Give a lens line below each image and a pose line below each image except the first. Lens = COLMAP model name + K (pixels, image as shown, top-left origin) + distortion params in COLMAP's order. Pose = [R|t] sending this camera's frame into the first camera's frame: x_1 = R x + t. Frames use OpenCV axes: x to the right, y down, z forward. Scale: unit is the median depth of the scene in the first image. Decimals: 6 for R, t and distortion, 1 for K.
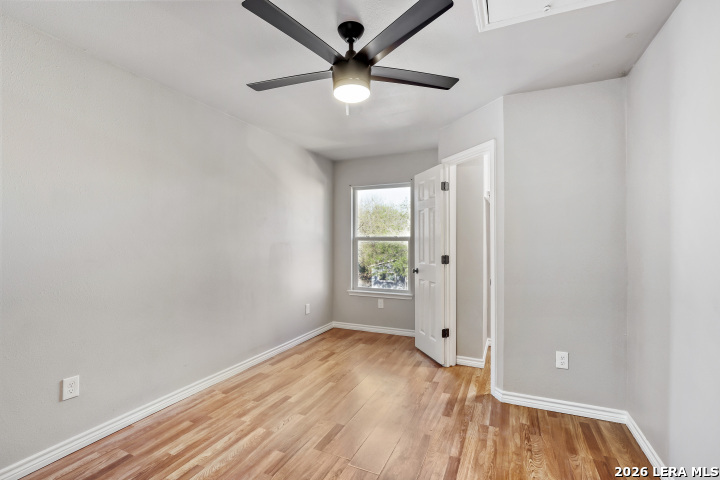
lens RADIAL K [[328.2, 0, 359.6], [0, 328.2, 239.1], [0, 0, 1]] dist [-0.022625, 0.001504]
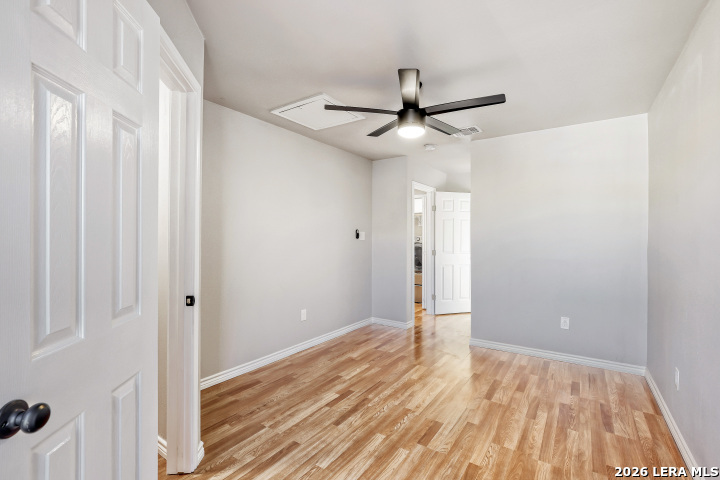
lens RADIAL K [[328.2, 0, 364.5], [0, 328.2, 238.2], [0, 0, 1]] dist [-0.022625, 0.001504]
pose [[-0.988011, -0.005791, 0.154276, -0.033633], [-0.006808, 0.999958, -0.006062, 0.011045], [-0.154235, -0.007040, -0.988009, 1.716436]]
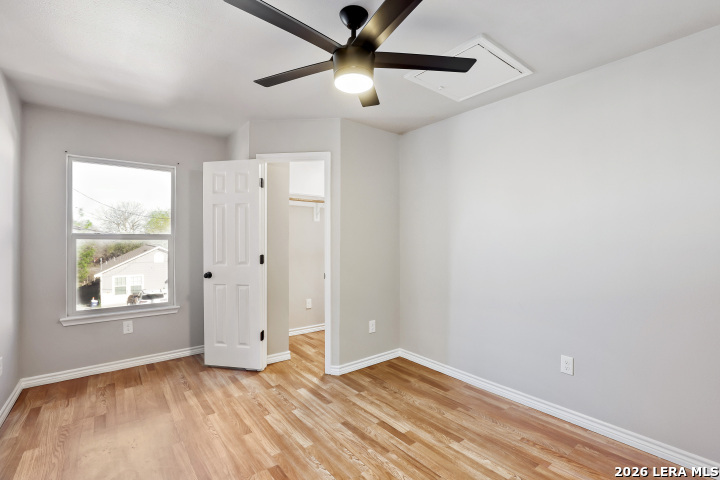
lens RADIAL K [[328.2, 0, 363.2], [0, 328.2, 242.6], [0, 0, 1]] dist [-0.022625, 0.001504]
pose [[0.447608, -0.009384, 0.894180, -0.608266], [-0.006820, 0.999880, 0.013907, -0.003304], [-0.894204, -0.012323, 0.447491, 0.399607]]
